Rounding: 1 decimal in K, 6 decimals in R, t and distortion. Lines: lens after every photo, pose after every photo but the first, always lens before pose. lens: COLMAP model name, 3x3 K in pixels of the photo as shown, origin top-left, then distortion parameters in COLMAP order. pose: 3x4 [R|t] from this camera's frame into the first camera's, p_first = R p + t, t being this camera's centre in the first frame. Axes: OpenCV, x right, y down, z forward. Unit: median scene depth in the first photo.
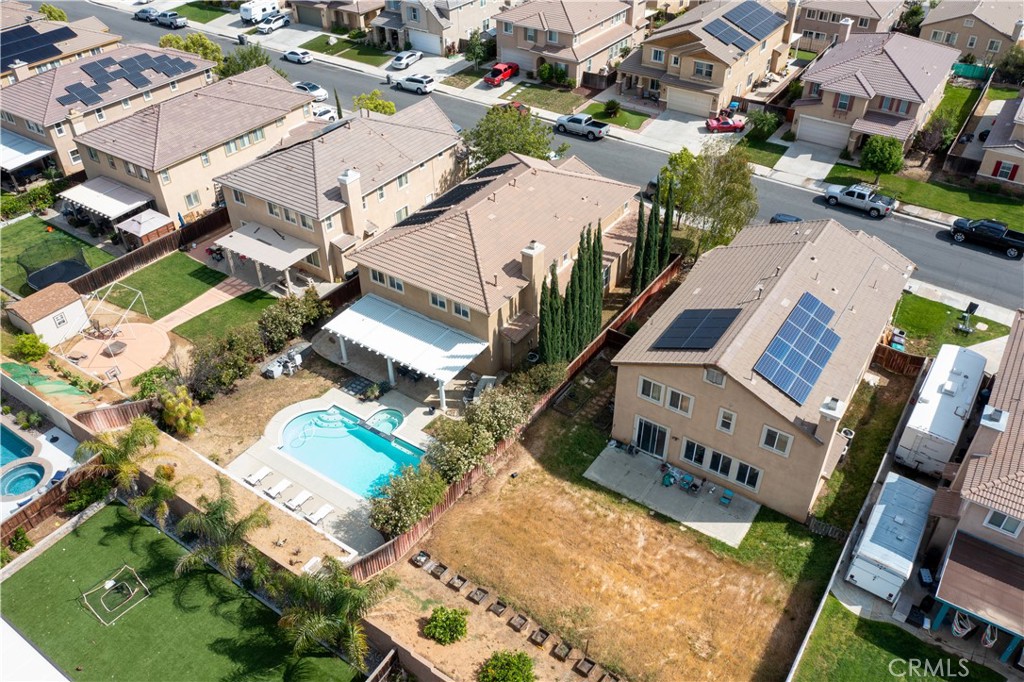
lens RADIAL K [[806.6, 0, 512.0], [0, 806.6, 341.0], [0, 0, 1]] dist [-0.018419, 0.006303]
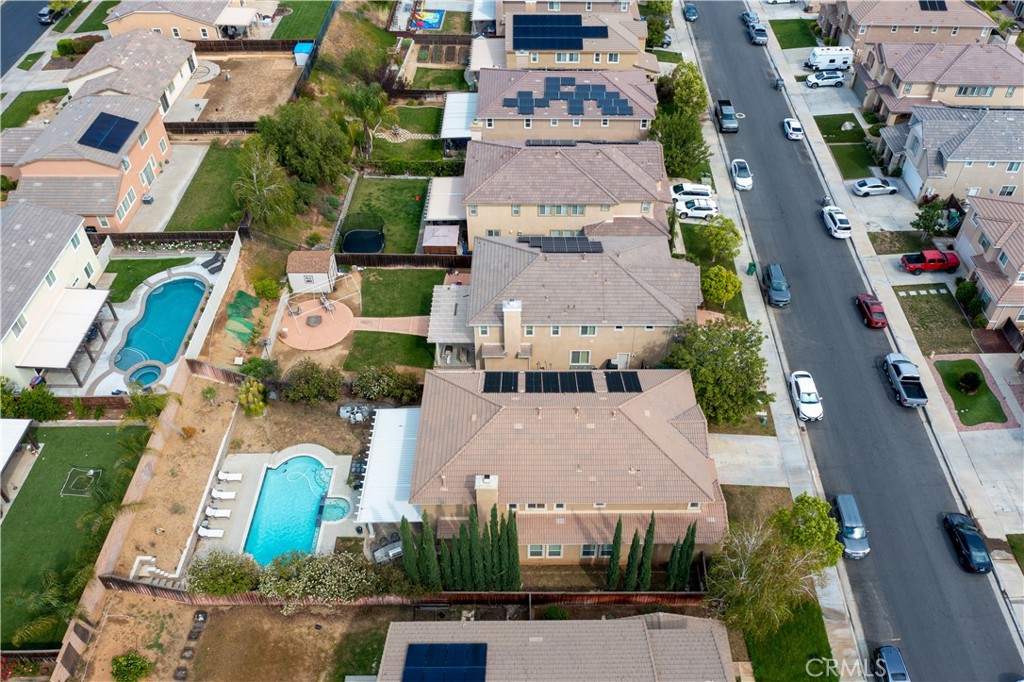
lens RADIAL K [[823.7, 0, 553.3], [0, 823.7, 338.9], [0, 0, 1]] dist [-0.016072, -0.000623]
pose [[0.578705, 0.573681, -0.579646, 0.518669], [-0.515727, 0.808024, 0.284819, -0.542872], [0.631764, 0.134113, 0.763471, 0.226641]]
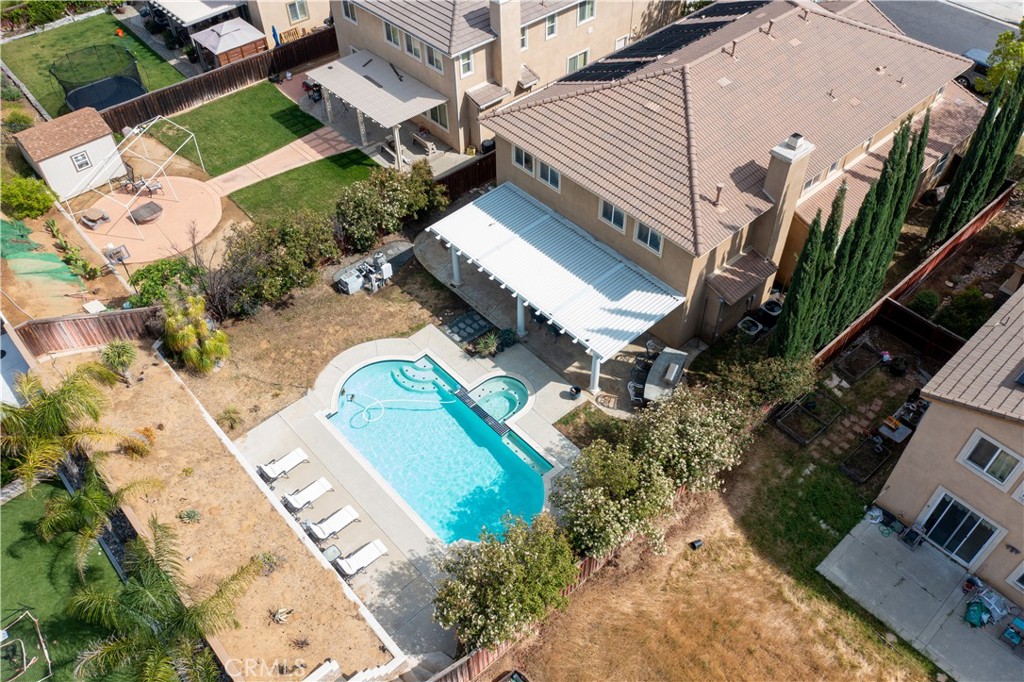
lens RADIAL K [[806.6, 0, 512.0], [0, 806.6, 341.0], [0, 0, 1]] dist [-0.018419, 0.006303]
pose [[0.971127, 0.169683, -0.167687, -0.044172], [-0.139708, 0.974283, 0.176789, -0.049751], [0.193373, -0.148258, 0.969859, 0.357531]]
